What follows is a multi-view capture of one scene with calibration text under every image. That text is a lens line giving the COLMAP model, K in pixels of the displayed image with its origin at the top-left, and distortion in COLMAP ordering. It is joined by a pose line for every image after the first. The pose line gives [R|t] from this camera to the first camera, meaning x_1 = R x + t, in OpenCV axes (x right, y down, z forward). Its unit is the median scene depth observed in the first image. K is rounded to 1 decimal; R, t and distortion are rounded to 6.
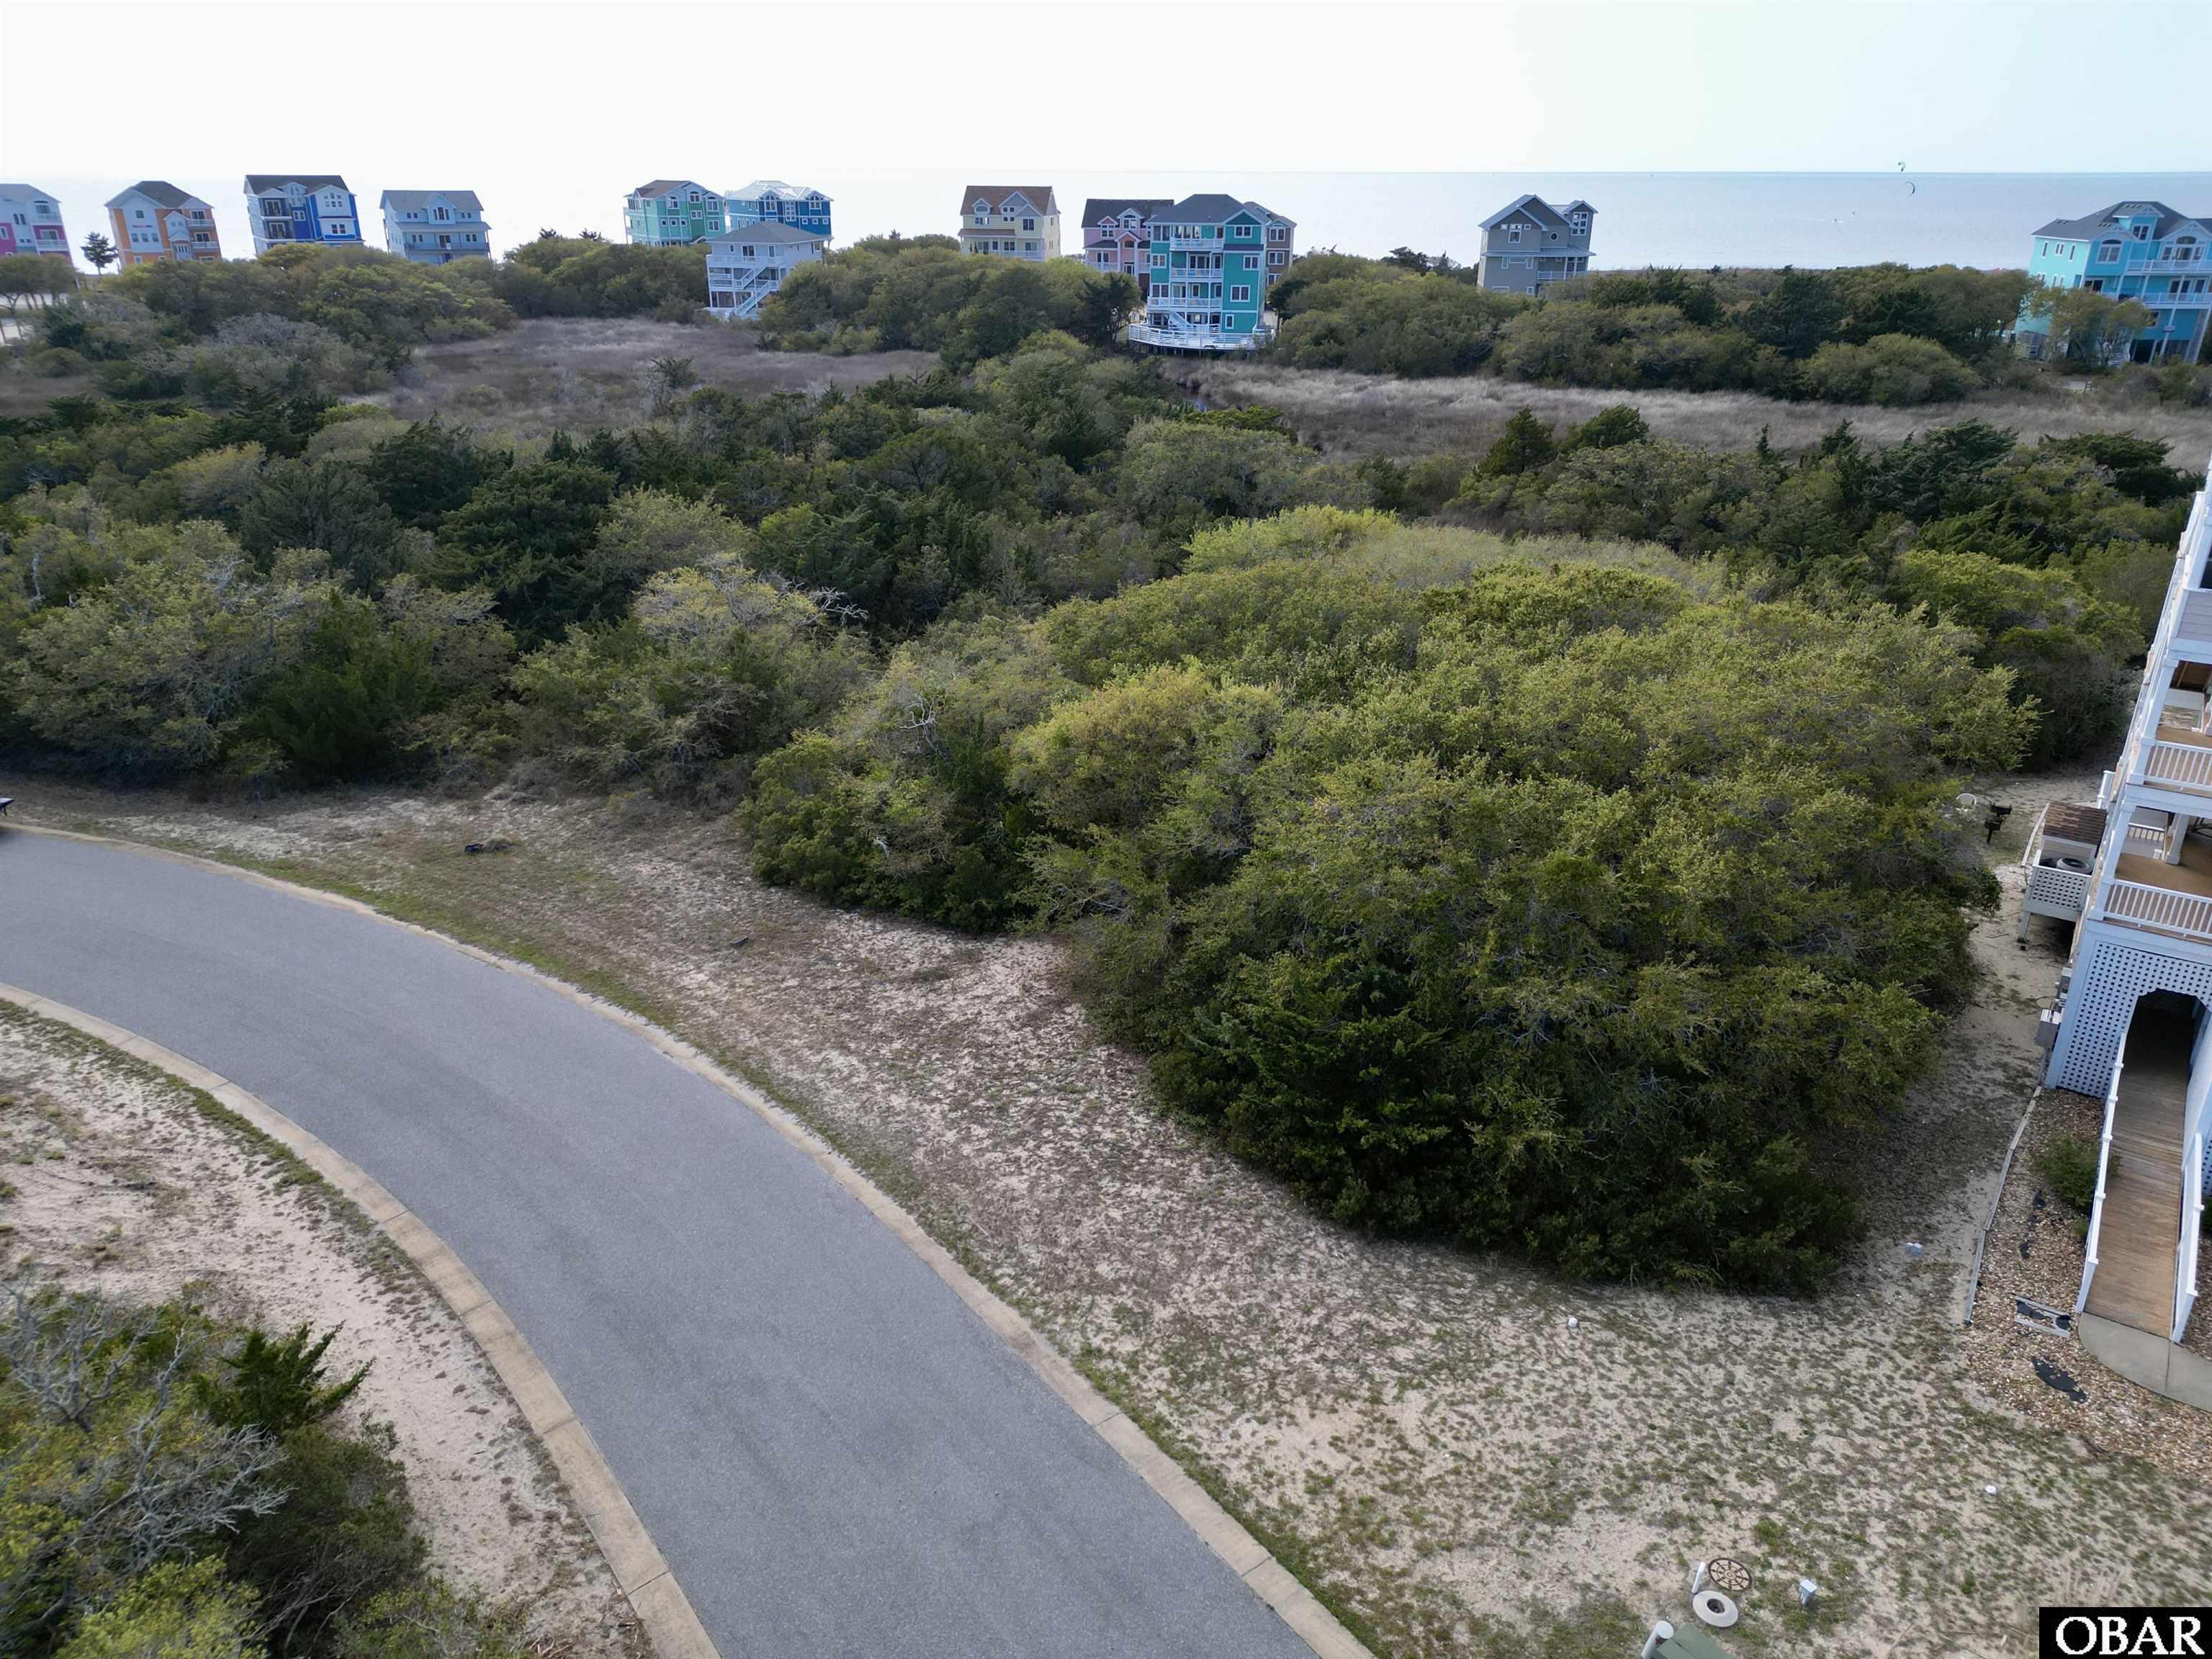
lens RADIAL K [[1517.9, 0, 1106.0], [0, 1517.9, 829.5], [0, 0, 1]] dist [0.082541, -0.084203]
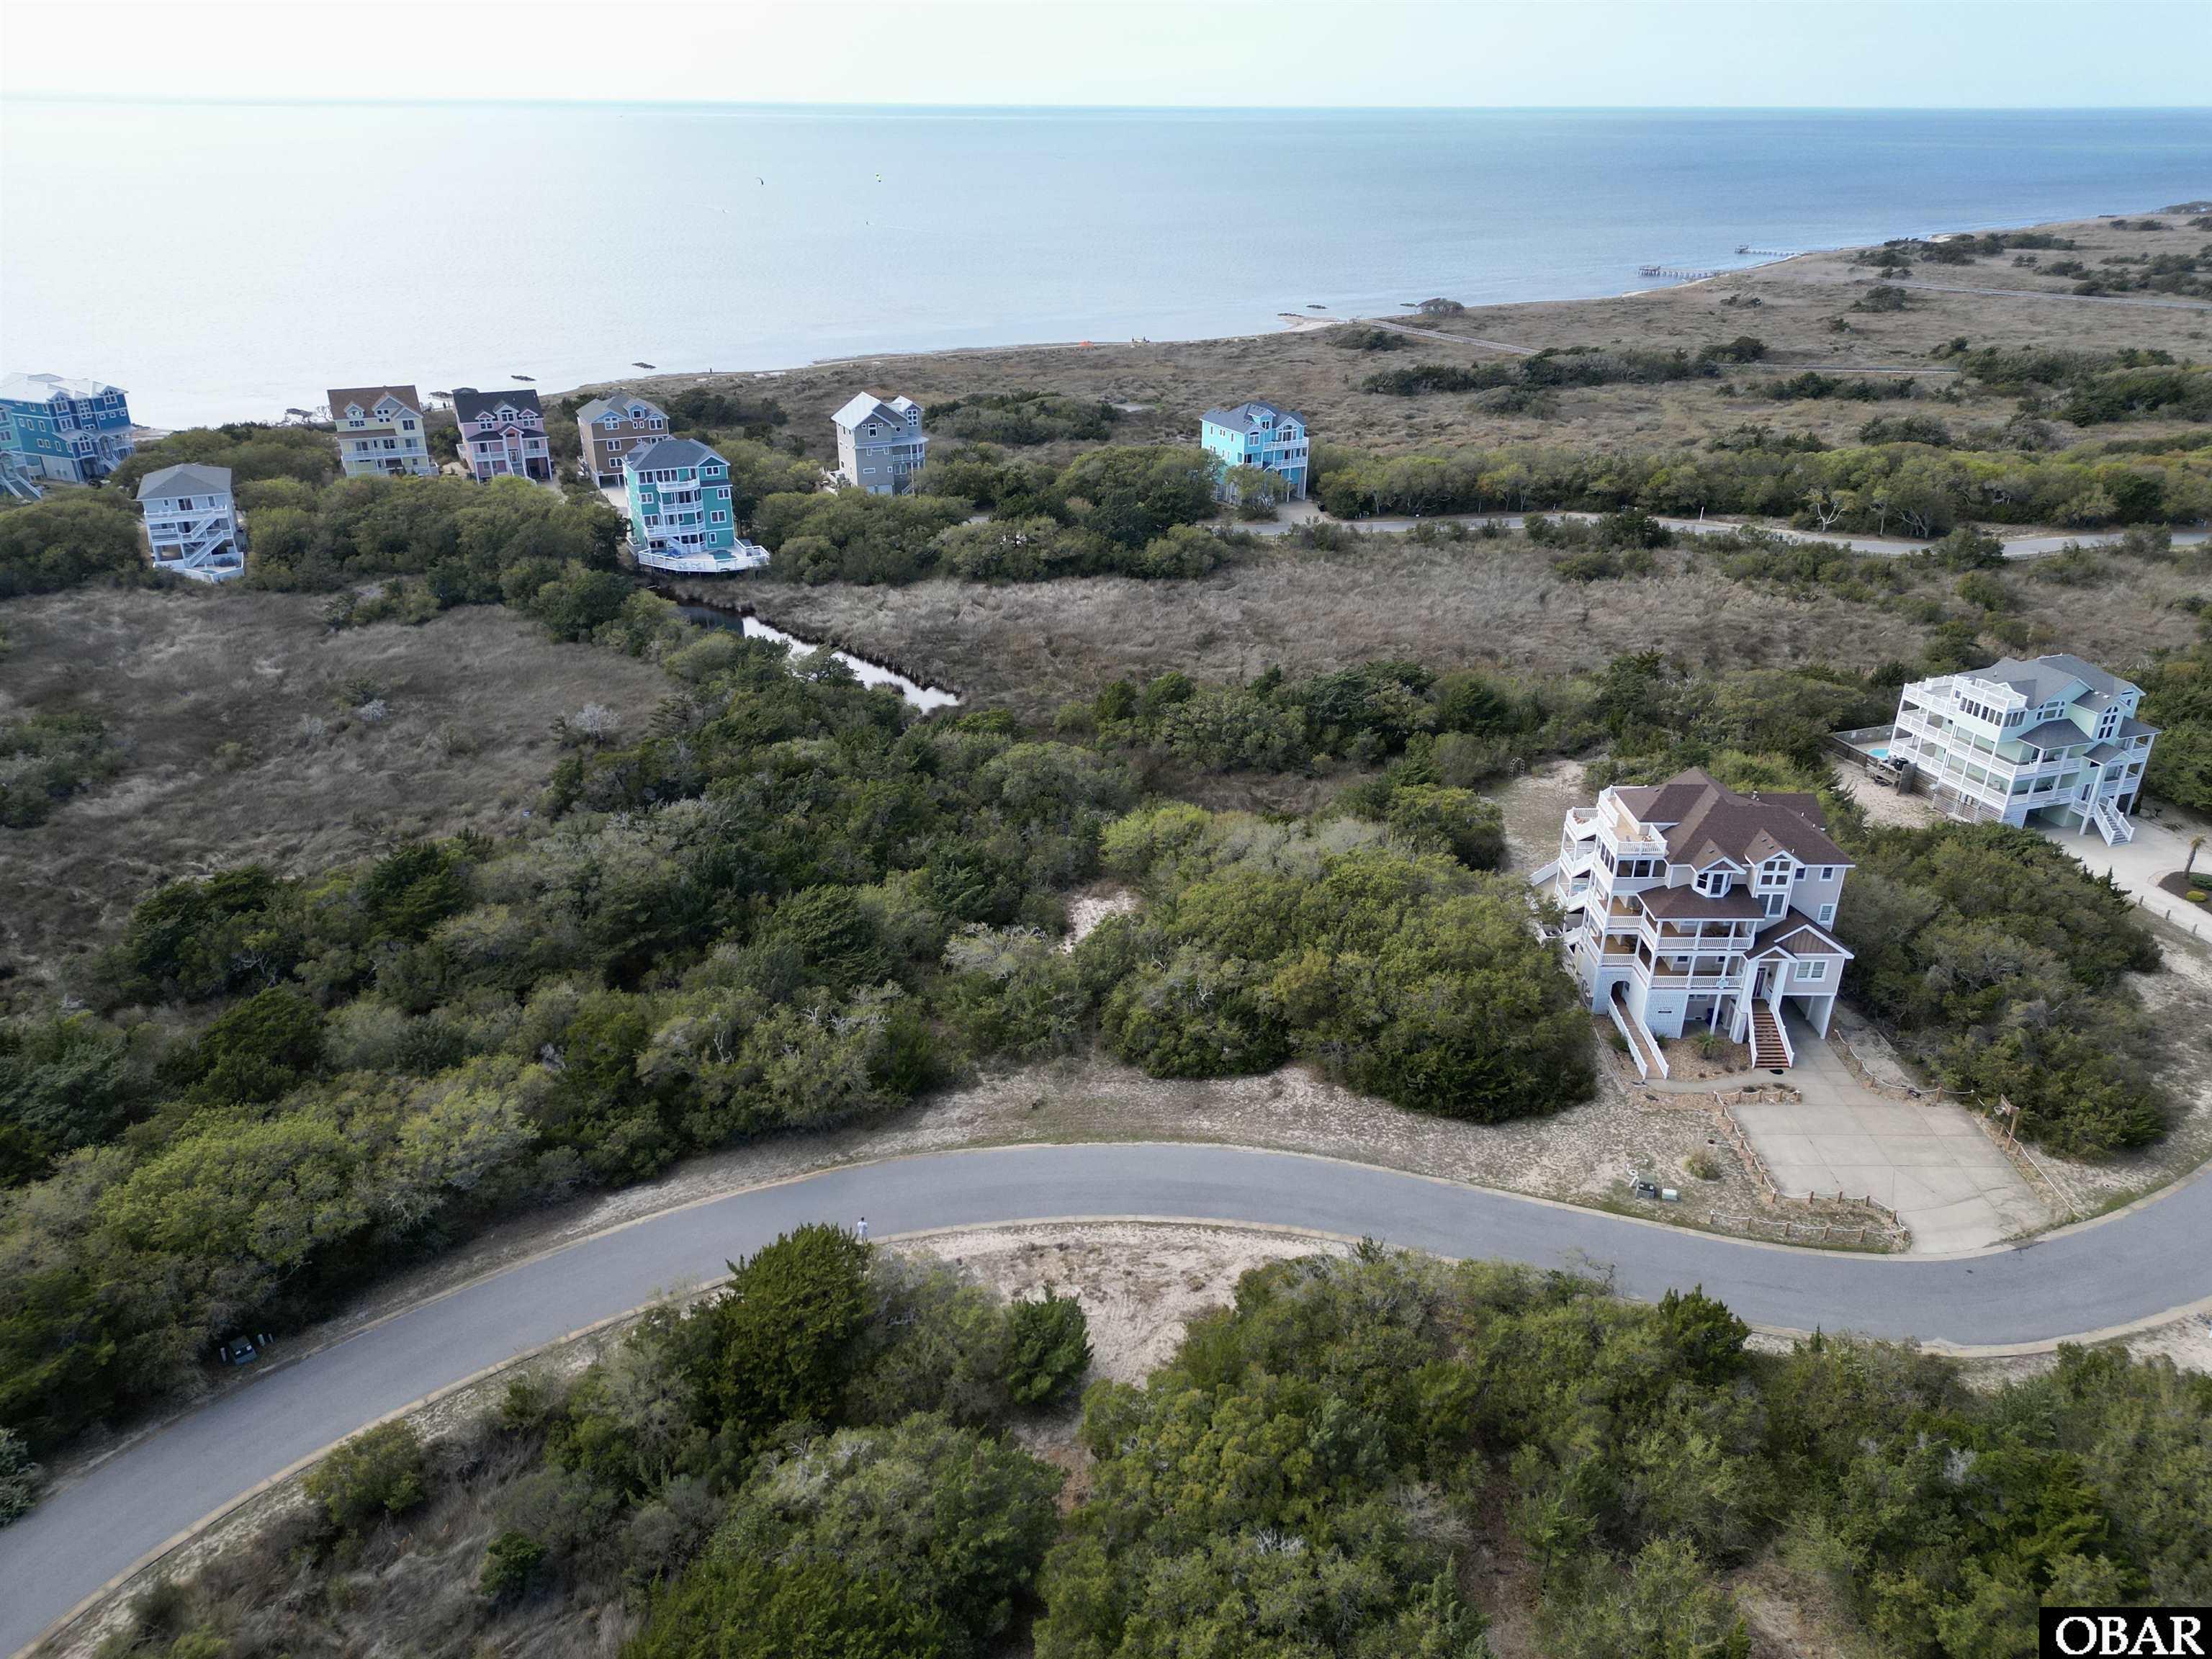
lens RADIAL K [[1517.9, 0, 1106.0], [0, 1517.9, 829.5], [0, 0, 1]] dist [0.082541, -0.084203]
pose [[0.827348, -0.235650, 0.509866, -1.499594], [0.217910, 0.971303, 0.095320, -0.623222], [-0.517697, 0.032242, 0.854956, -1.042026]]
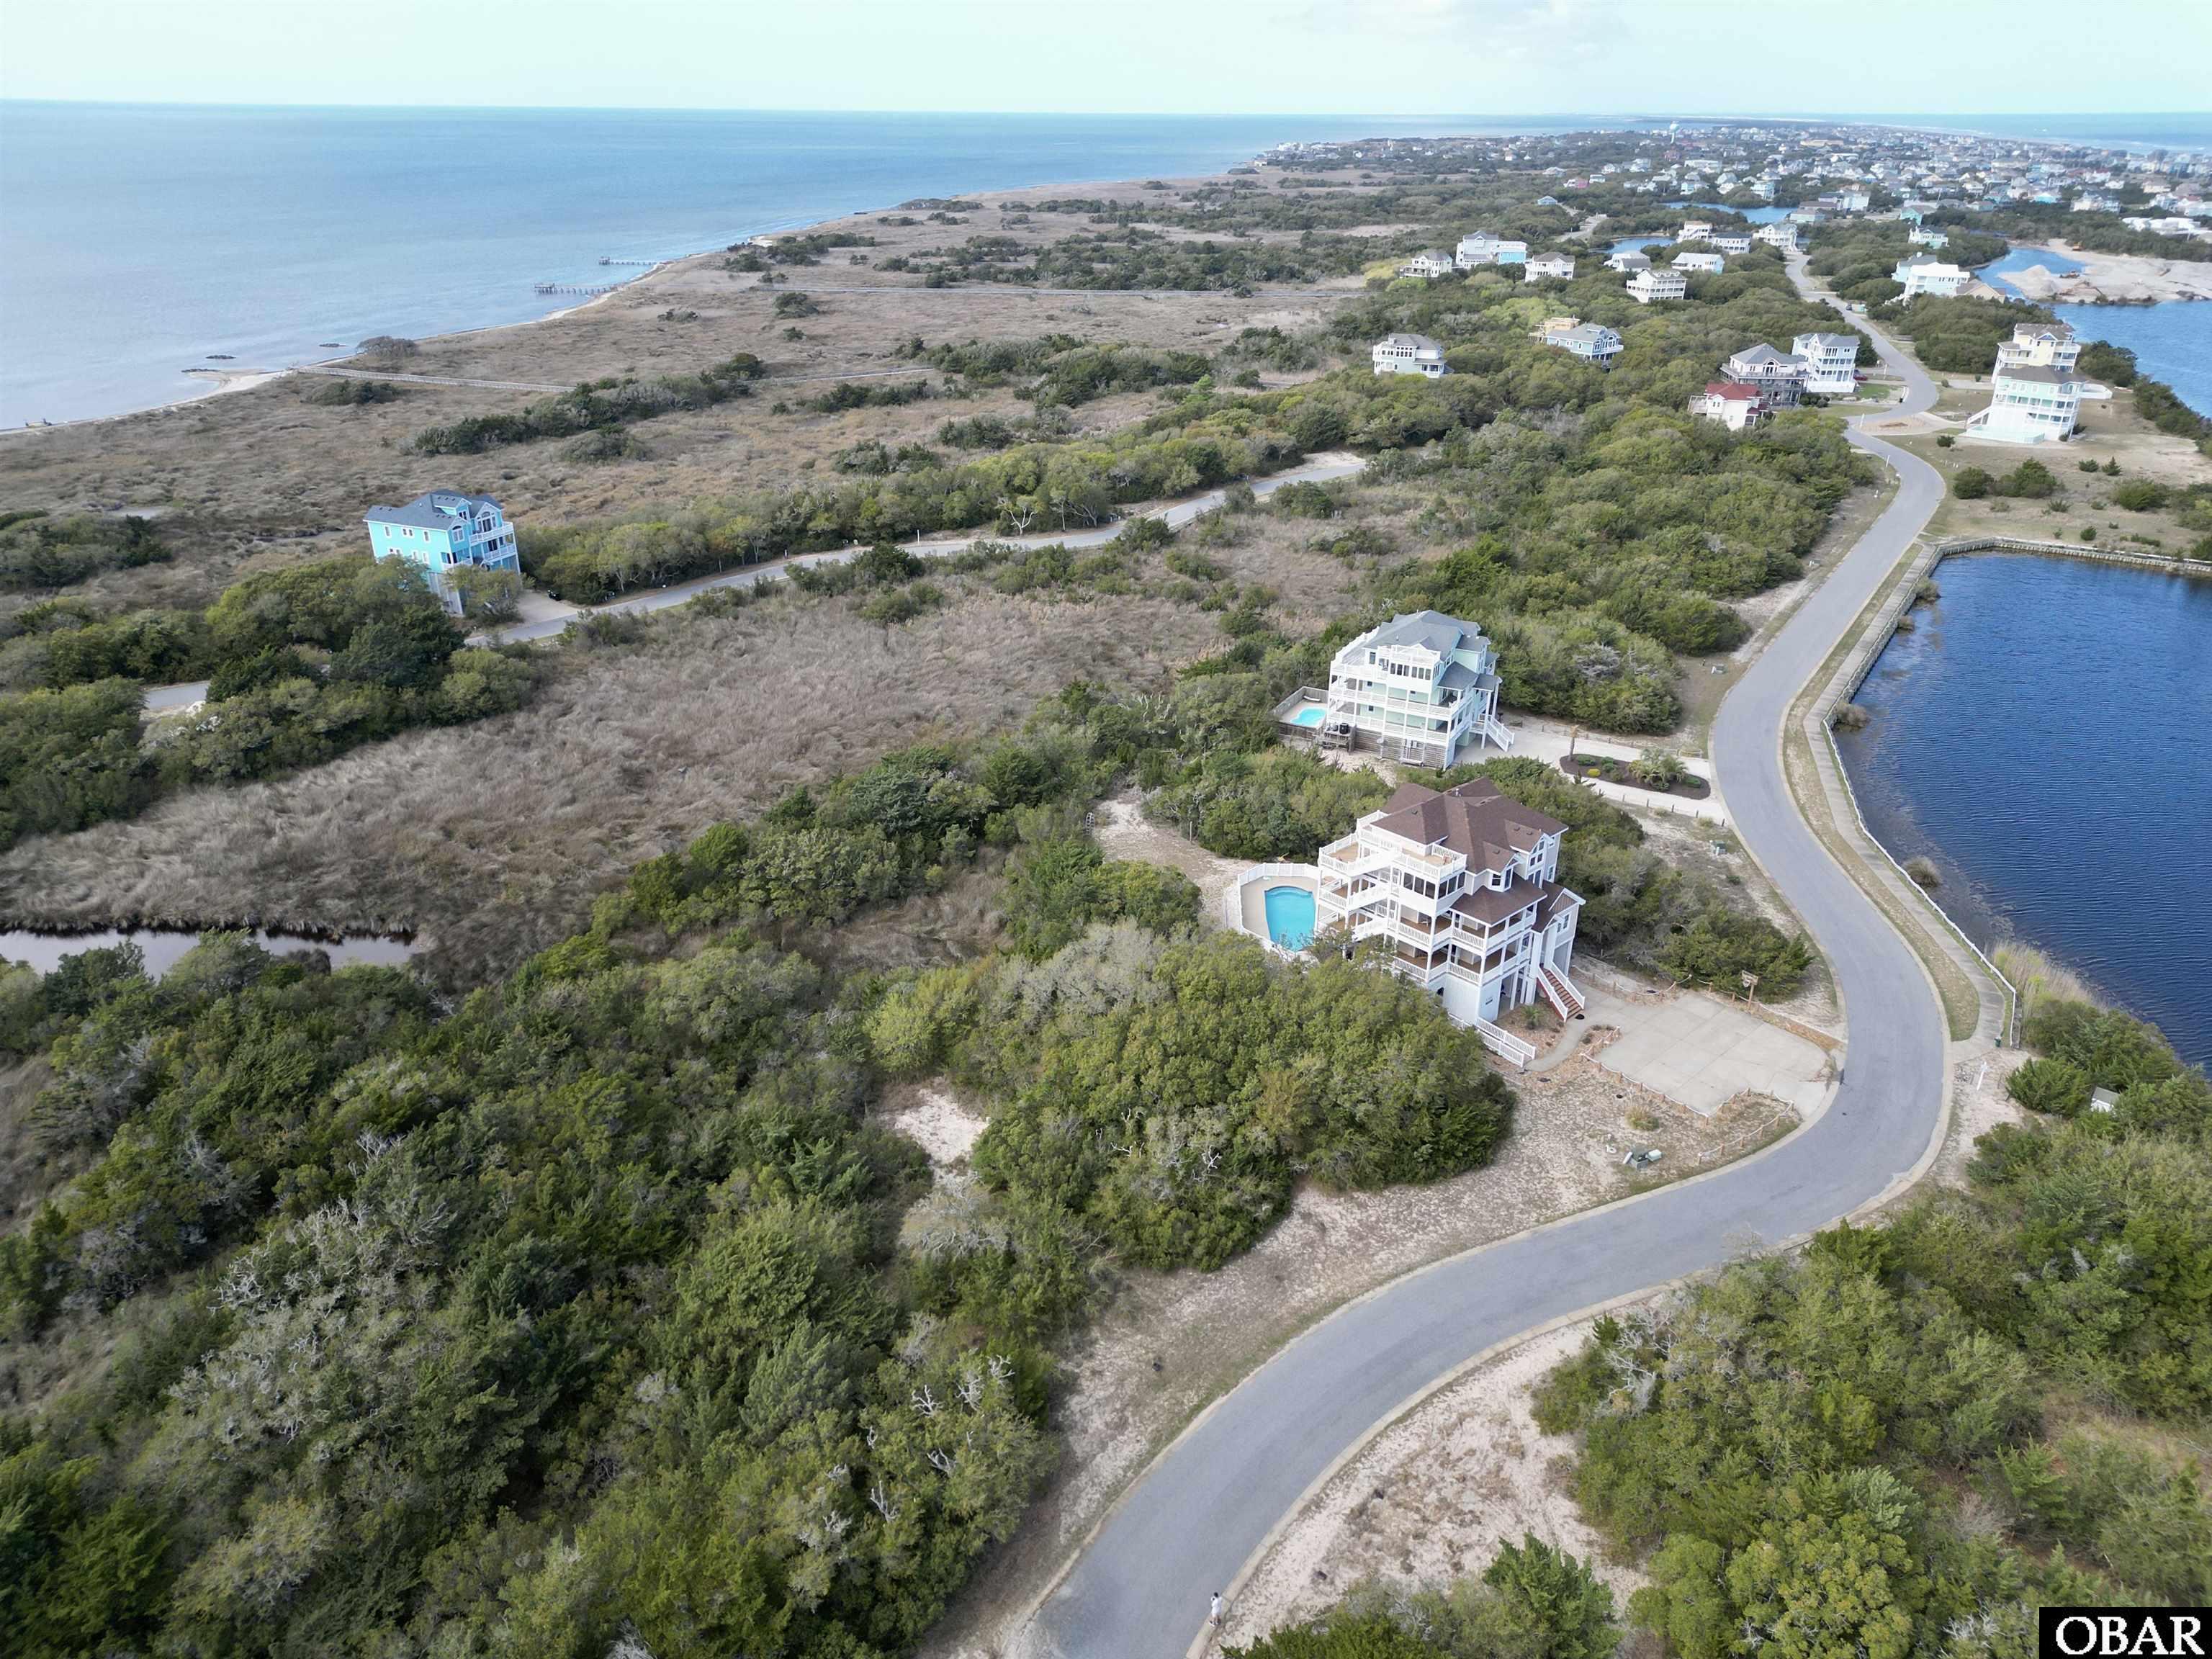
lens RADIAL K [[1517.9, 0, 1106.0], [0, 1517.9, 829.5], [0, 0, 1]] dist [0.082541, -0.084203]
pose [[0.244252, -0.411085, 0.878265, -2.028352], [0.384627, 0.872477, 0.301407, -1.297434], [-0.890170, 0.264185, 0.371219, 0.196170]]
